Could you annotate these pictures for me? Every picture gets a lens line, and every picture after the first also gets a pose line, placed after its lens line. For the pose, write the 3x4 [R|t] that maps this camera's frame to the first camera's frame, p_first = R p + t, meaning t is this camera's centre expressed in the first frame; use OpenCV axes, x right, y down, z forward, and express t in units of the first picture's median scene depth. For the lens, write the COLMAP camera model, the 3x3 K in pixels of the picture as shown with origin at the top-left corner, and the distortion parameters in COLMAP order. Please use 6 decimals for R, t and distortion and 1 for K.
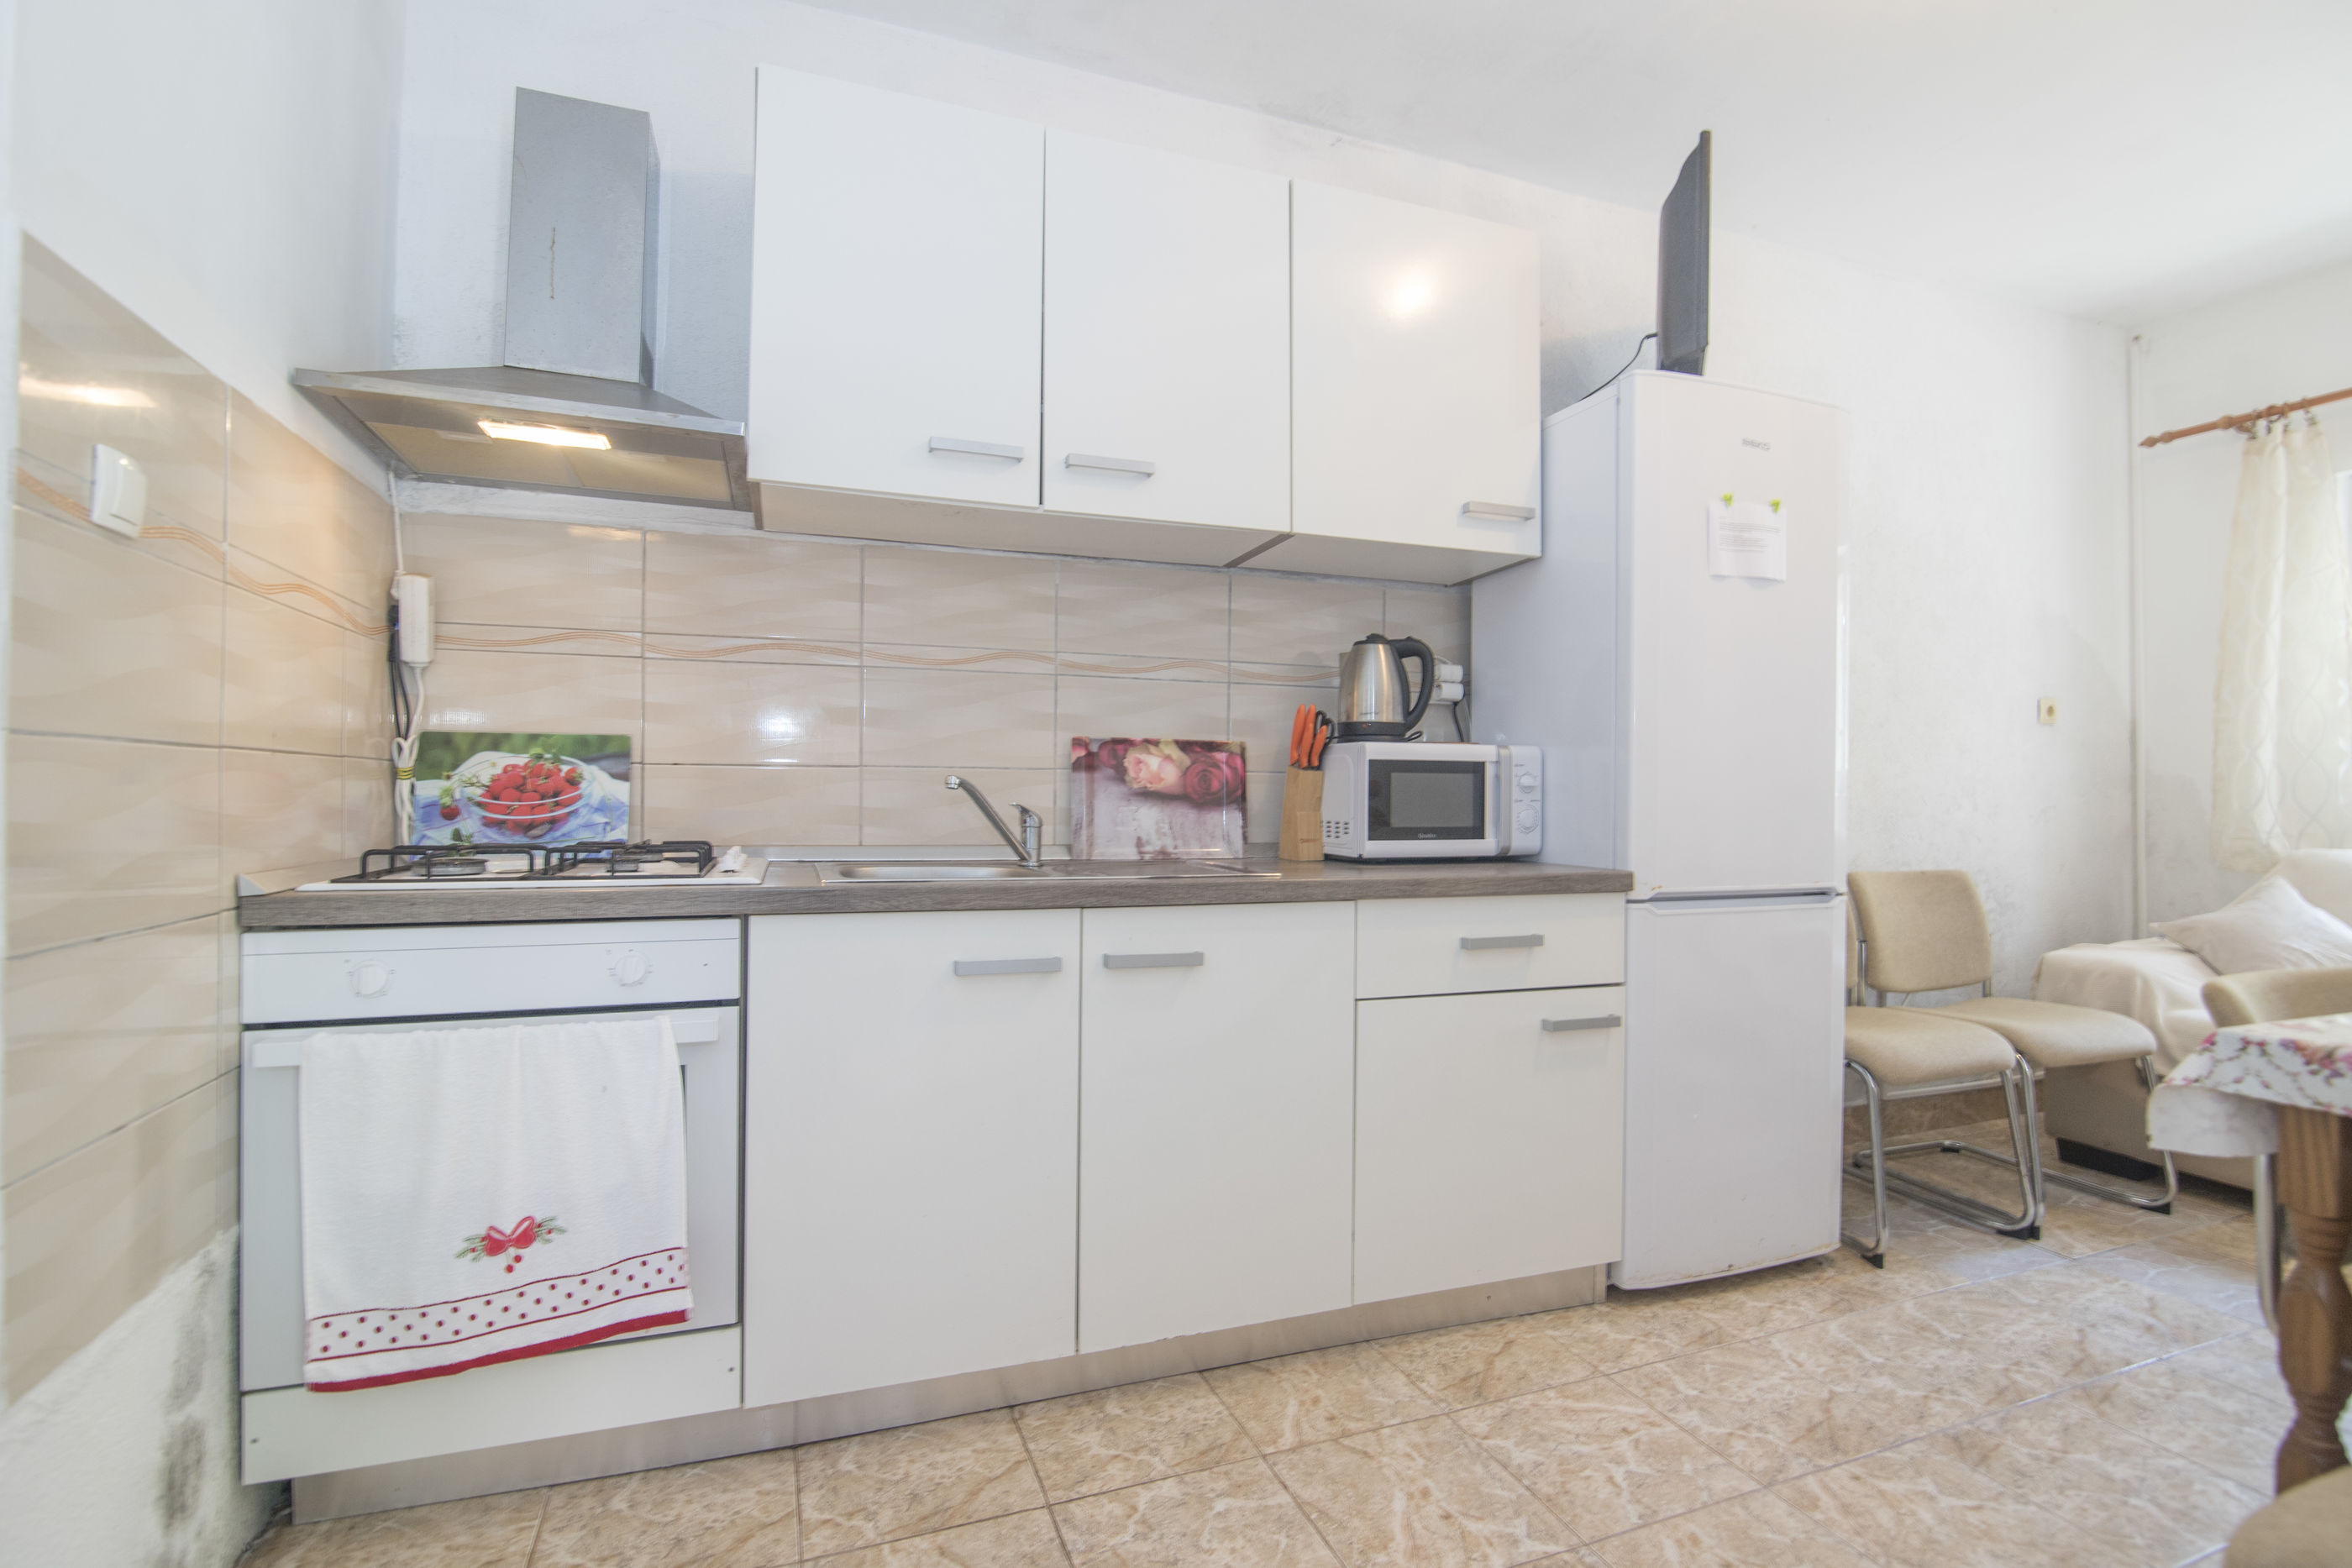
lens RADIAL K [[1106.8, 0, 1176.0], [0, 1106.8, 784.0], [0, 0, 1]] dist [-0.023924, 0.002392]
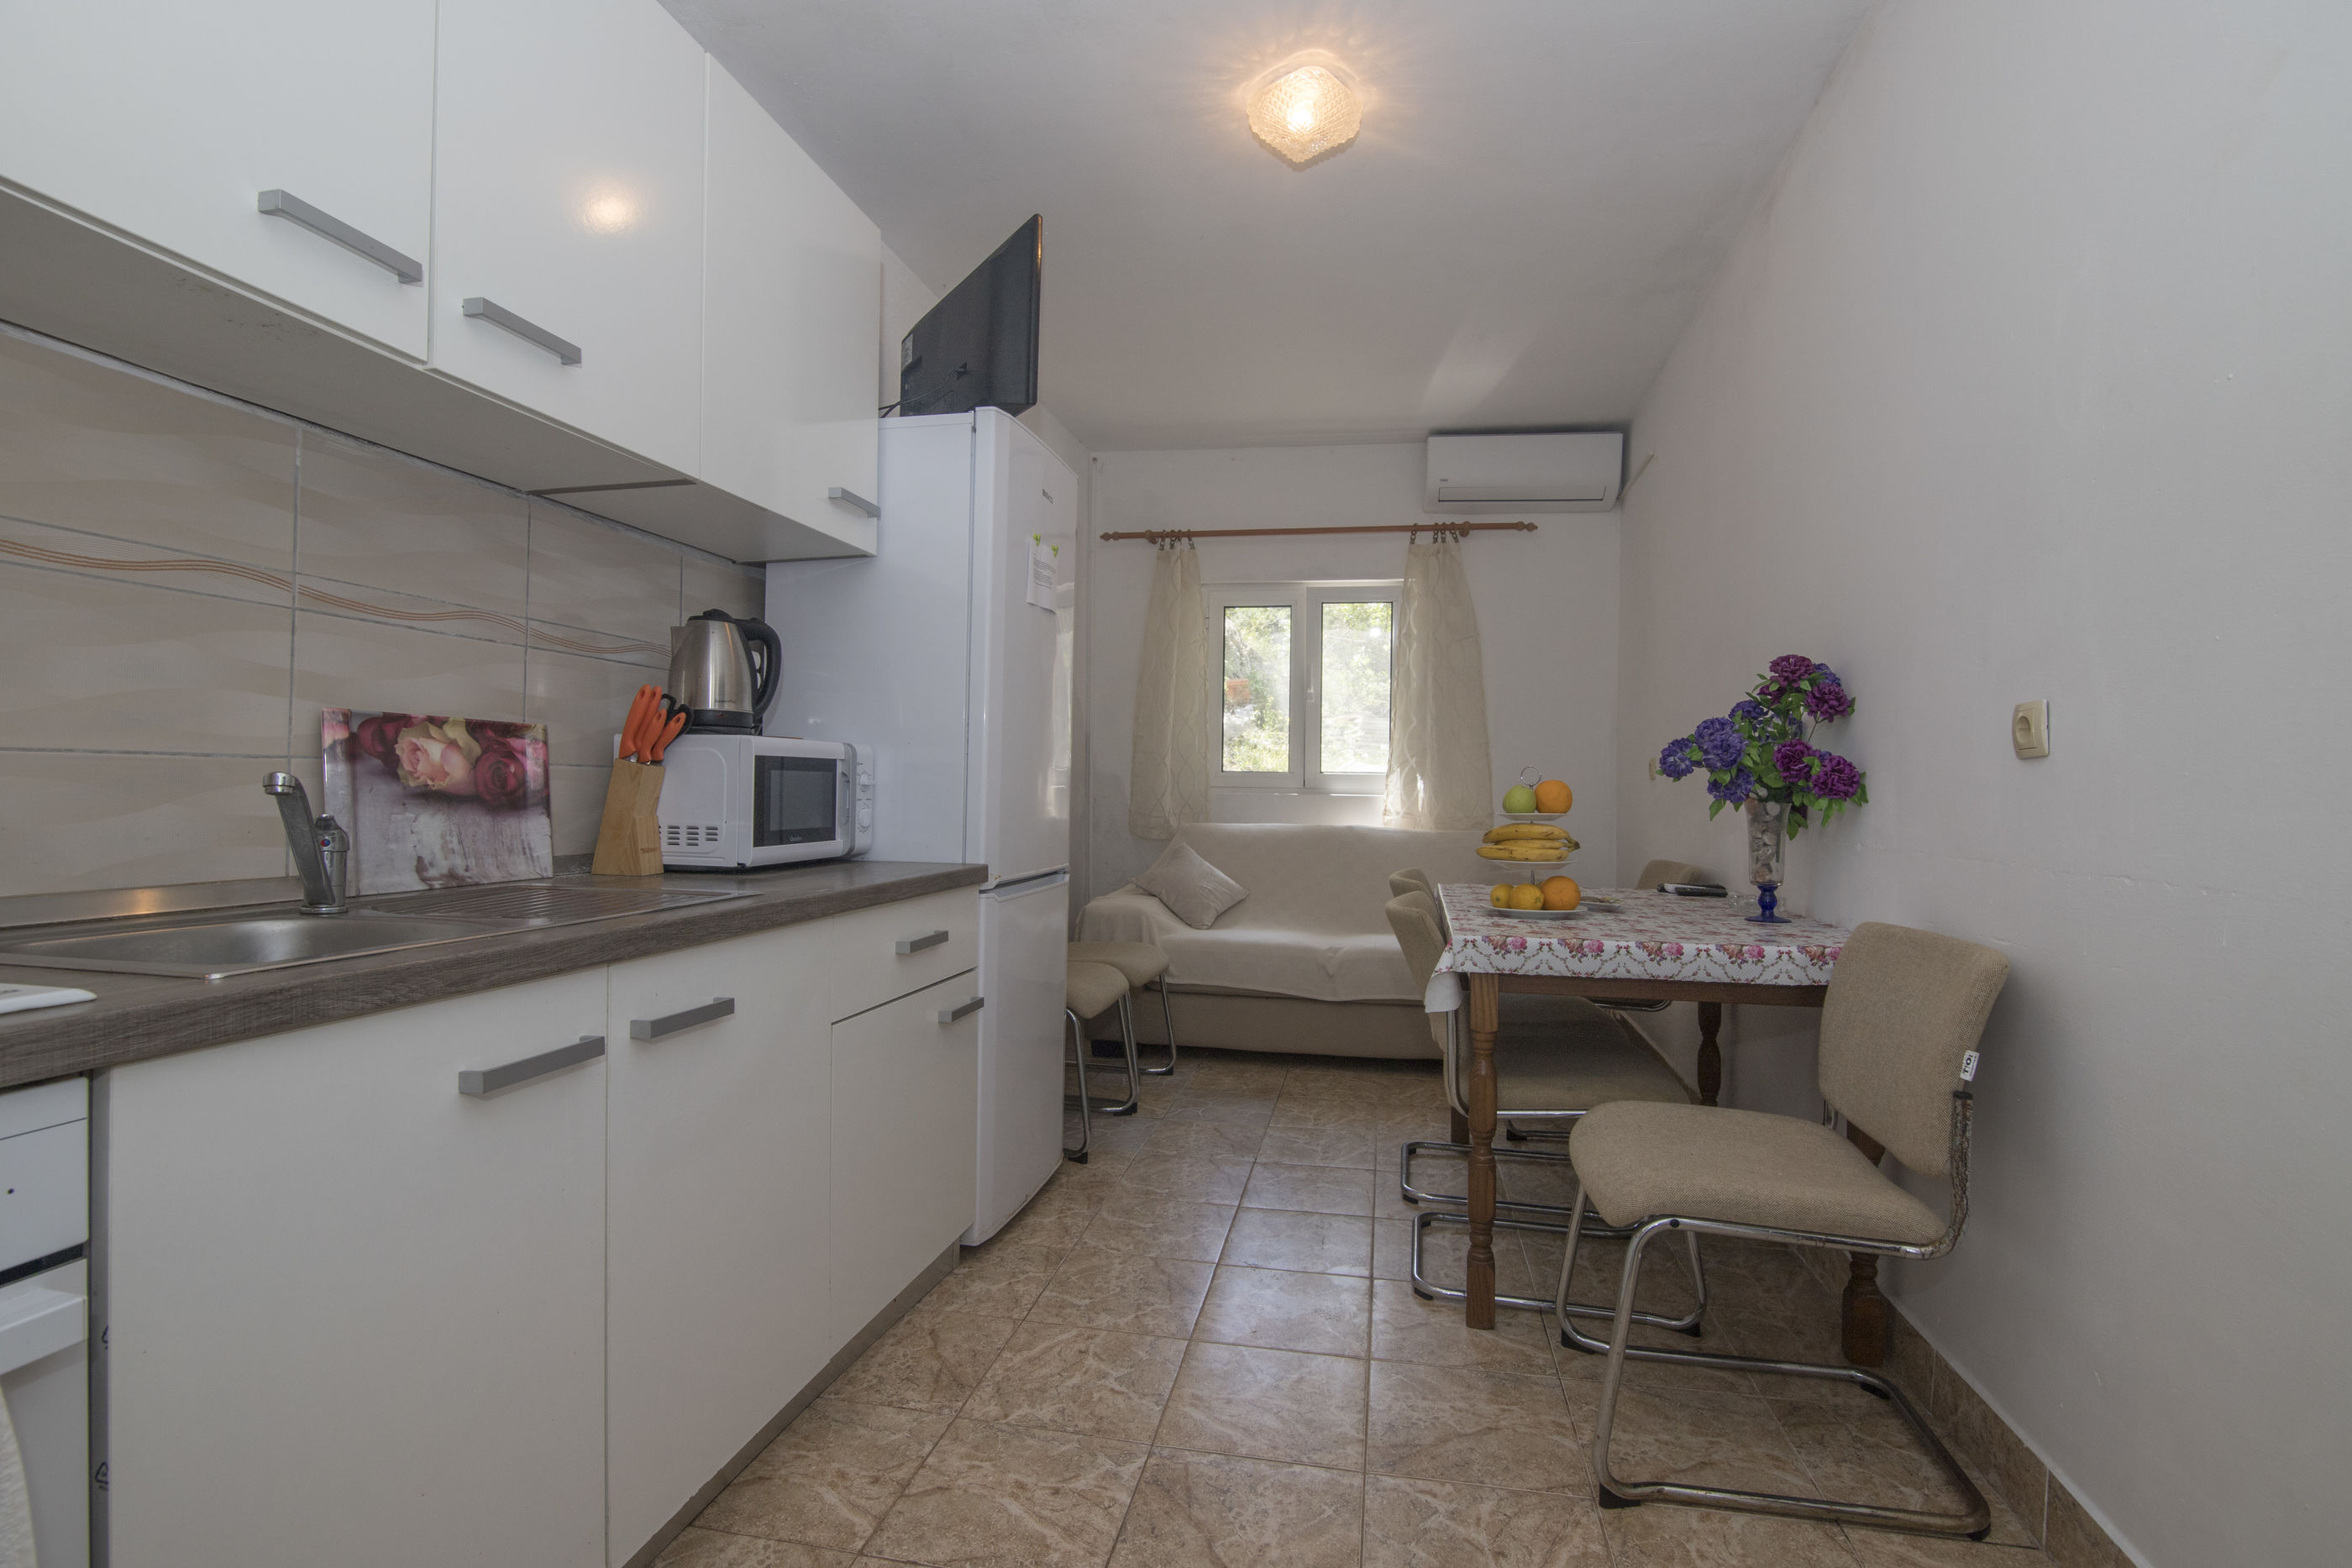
lens RADIAL K [[1106.8, 0, 1176.0], [0, 1106.8, 784.0], [0, 0, 1]] dist [-0.023924, 0.002392]
pose [[0.511453, 0.000244, 0.859311, -0.396849], [-0.015514, 0.999840, 0.008950, -0.012032], [-0.859171, -0.017909, 0.511374, 0.251759]]
